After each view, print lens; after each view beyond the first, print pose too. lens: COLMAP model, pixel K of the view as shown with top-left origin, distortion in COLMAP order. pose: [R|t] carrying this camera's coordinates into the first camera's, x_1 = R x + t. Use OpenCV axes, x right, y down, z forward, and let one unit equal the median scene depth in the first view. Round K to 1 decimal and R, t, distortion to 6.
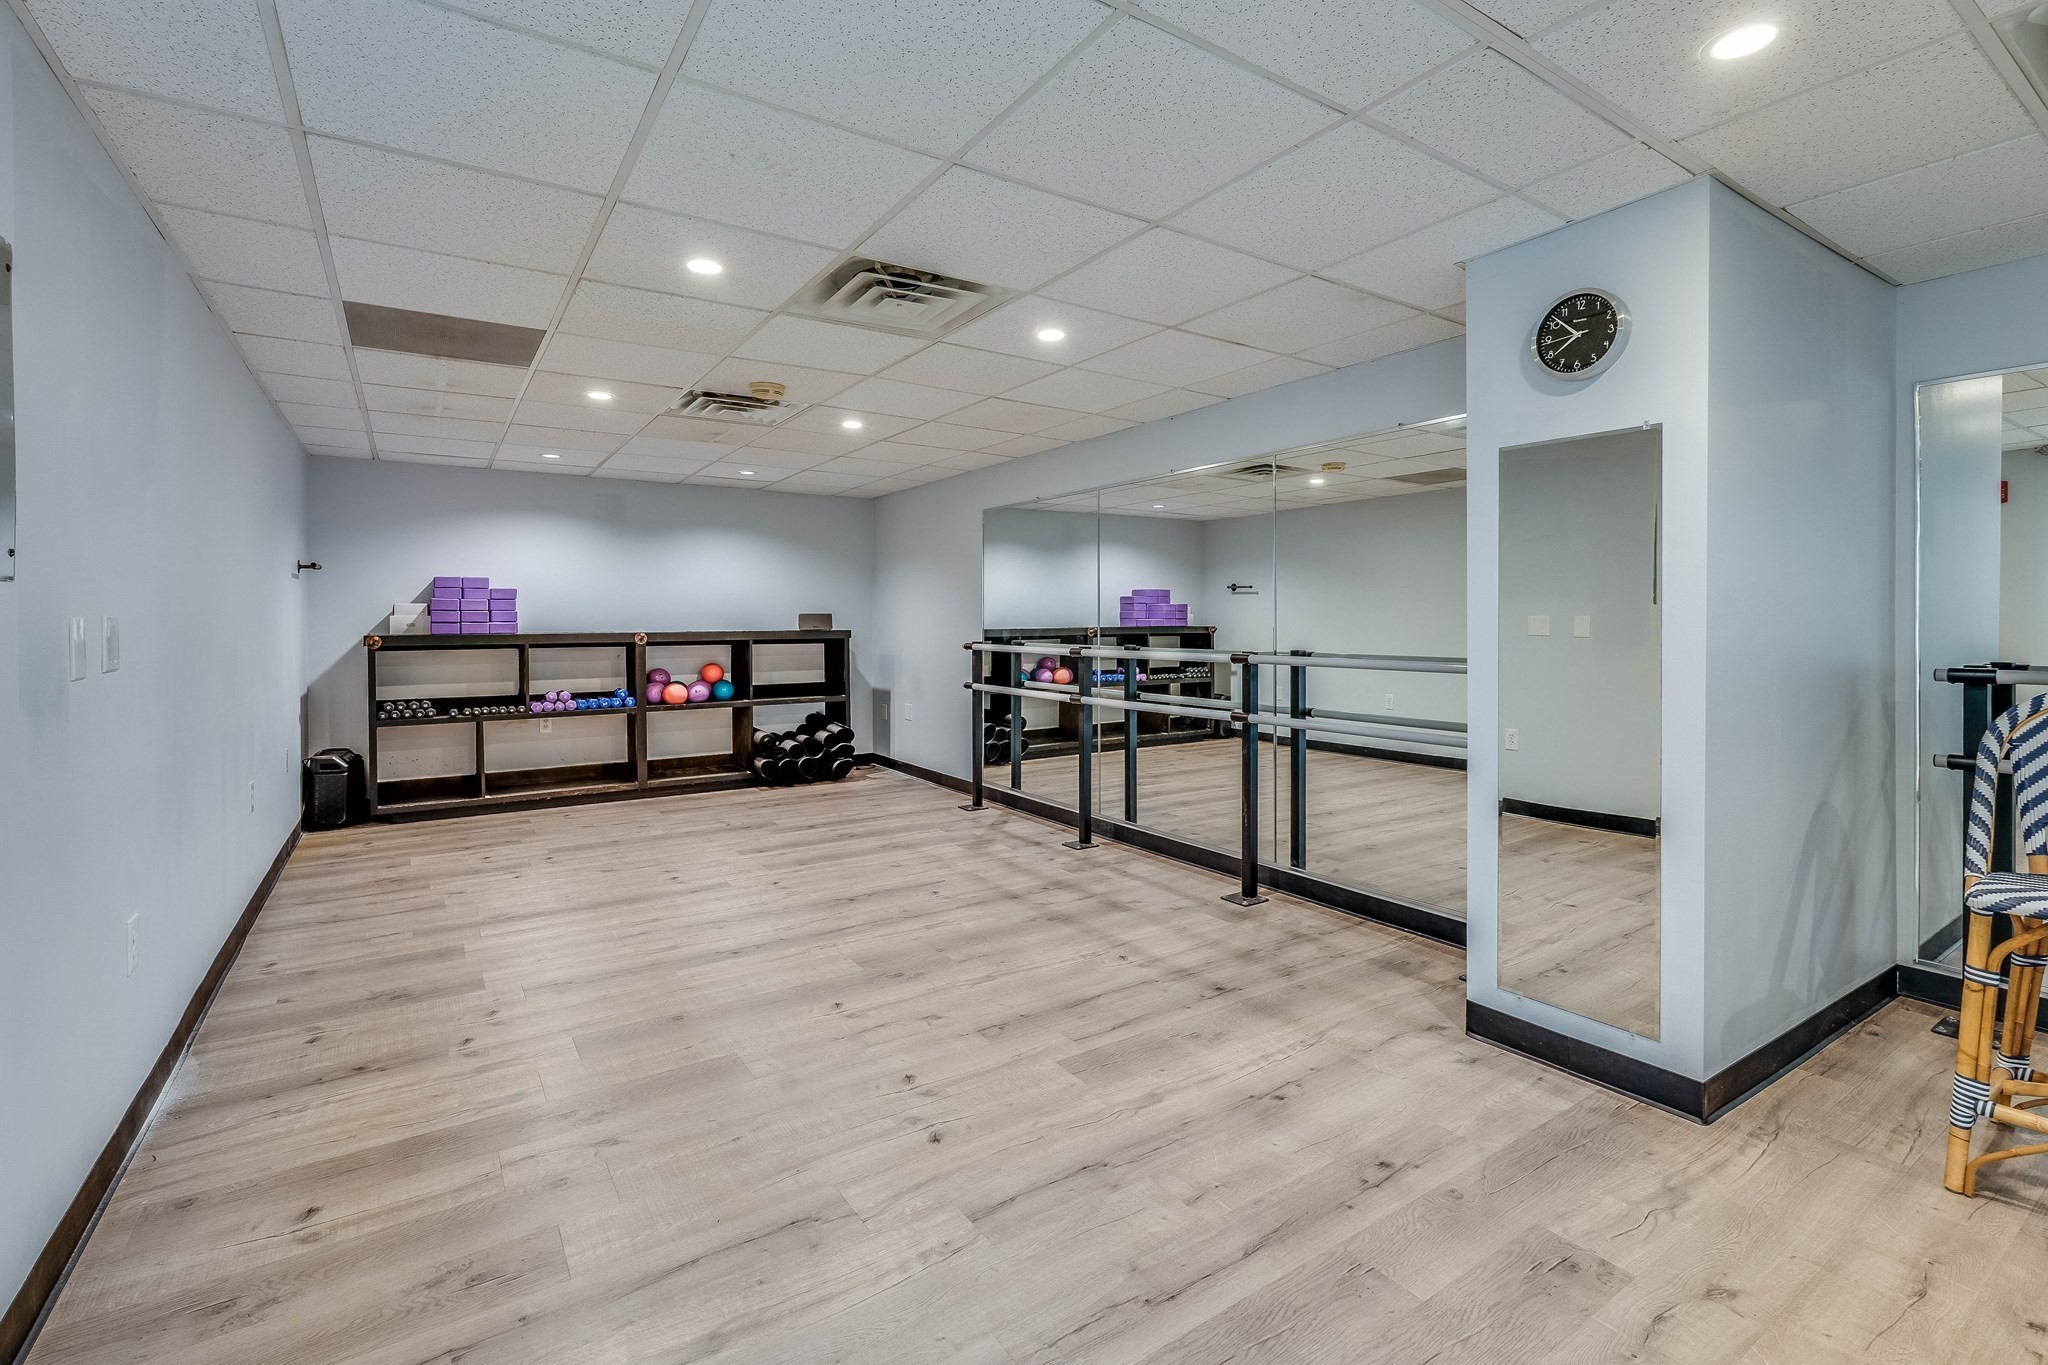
lens RADIAL K [[938.2, 0, 1046.6], [0, 938.2, 626.1], [0, 0, 1]] dist [-0.000494, -0.000598]
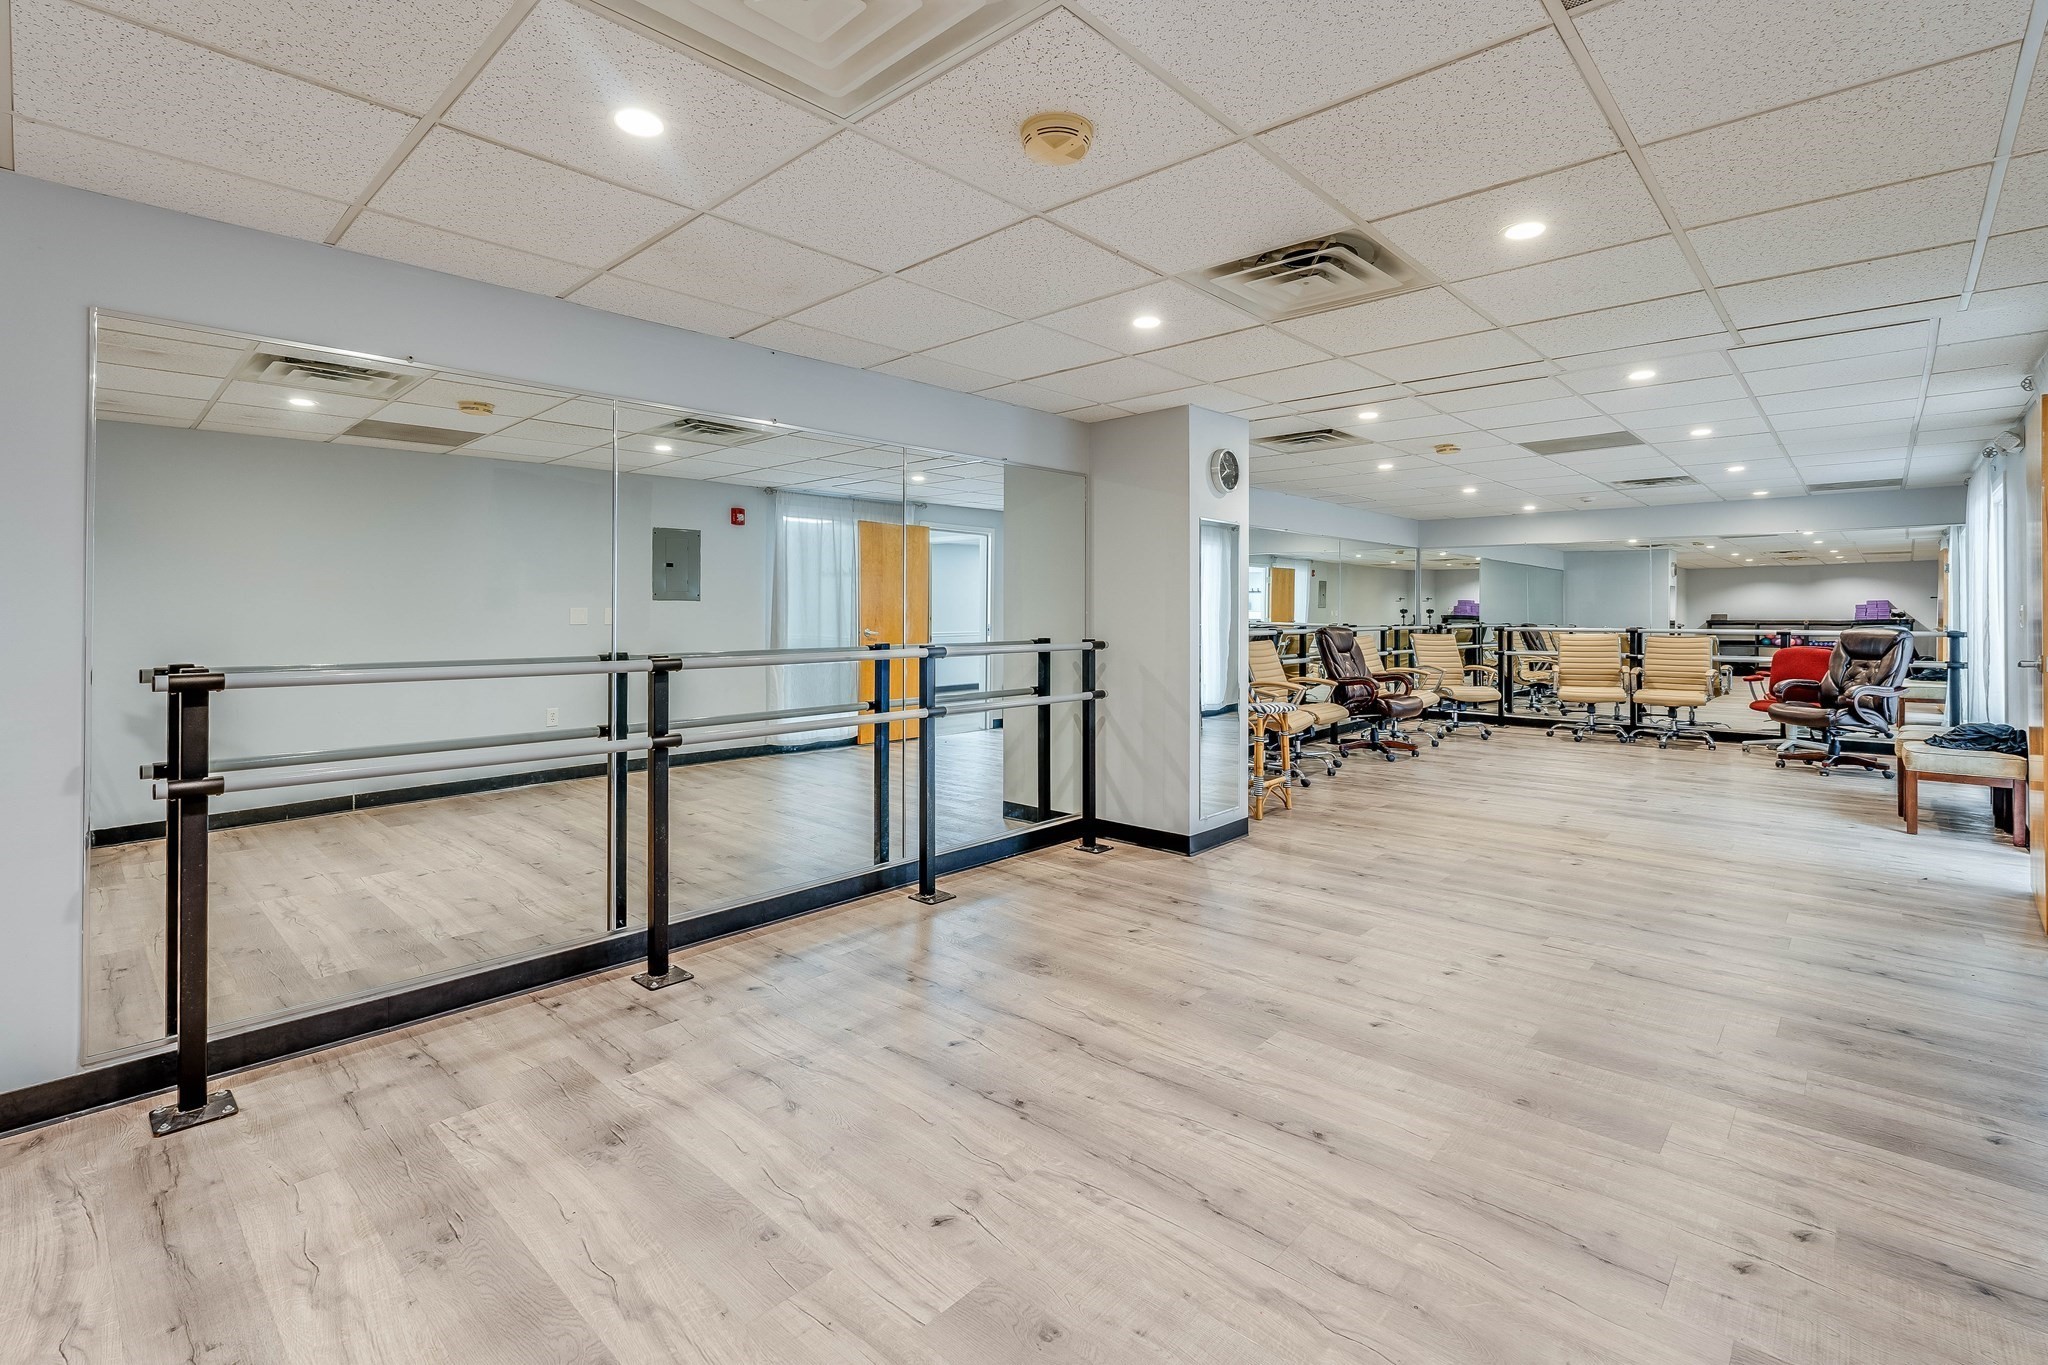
lens RADIAL K [[930.2, 0, 1020.8], [0, 930.2, 610.7], [0, 0, 1]] dist [-0.002060, -0.000777]
pose [[-0.225691, 0.005416, 0.974184, -0.972013], [0.007694, 0.999963, -0.003777, -0.005673], [-0.974169, 0.006643, -0.225724, 1.442551]]
